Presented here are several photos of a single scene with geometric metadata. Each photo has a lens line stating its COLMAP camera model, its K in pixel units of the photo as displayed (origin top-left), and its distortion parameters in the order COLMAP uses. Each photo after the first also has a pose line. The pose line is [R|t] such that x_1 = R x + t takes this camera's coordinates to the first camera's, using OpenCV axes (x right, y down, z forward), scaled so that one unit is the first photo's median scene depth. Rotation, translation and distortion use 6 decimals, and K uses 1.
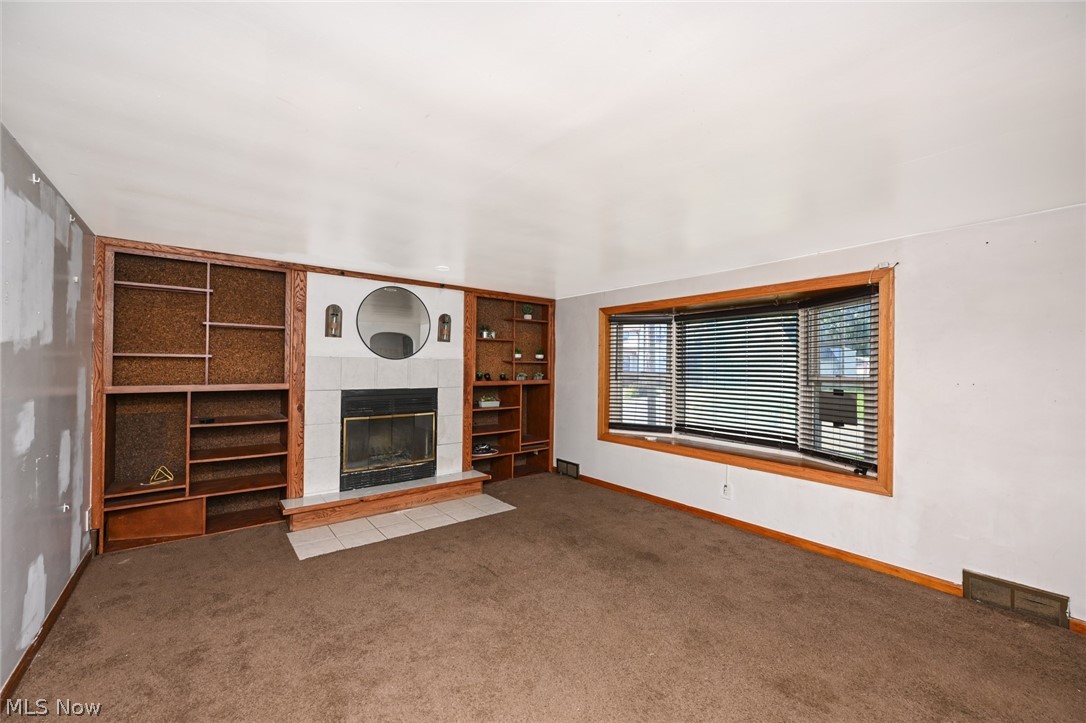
lens RADIAL K [[429.6, 0, 538.3], [0, 429.6, 363.5], [0, 0, 1]] dist [-0.000014, 0.000278]
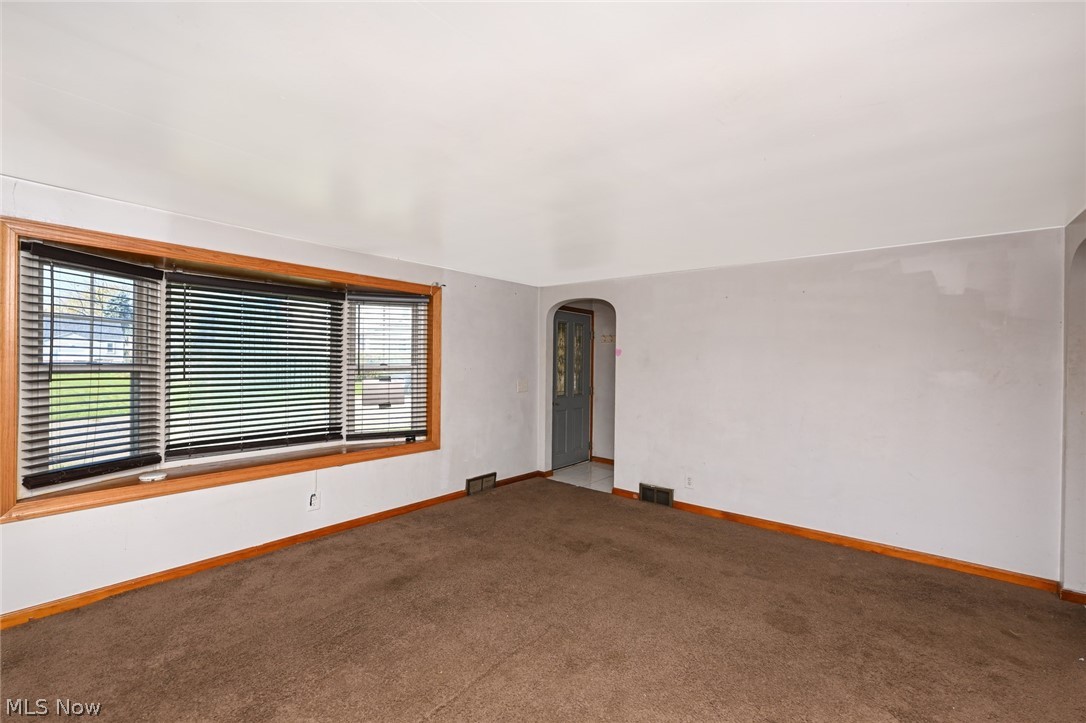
lens RADIAL K [[444.4, 0, 541.1], [0, 444.4, 365.8], [0, 0, 1]] dist [-0.000220, 0.000265]
pose [[-0.202220, -0.012060, 0.979266, -0.534728], [-0.014079, 0.999857, 0.009406, 0.013397], [-0.979239, -0.011885, -0.202361, 0.767106]]
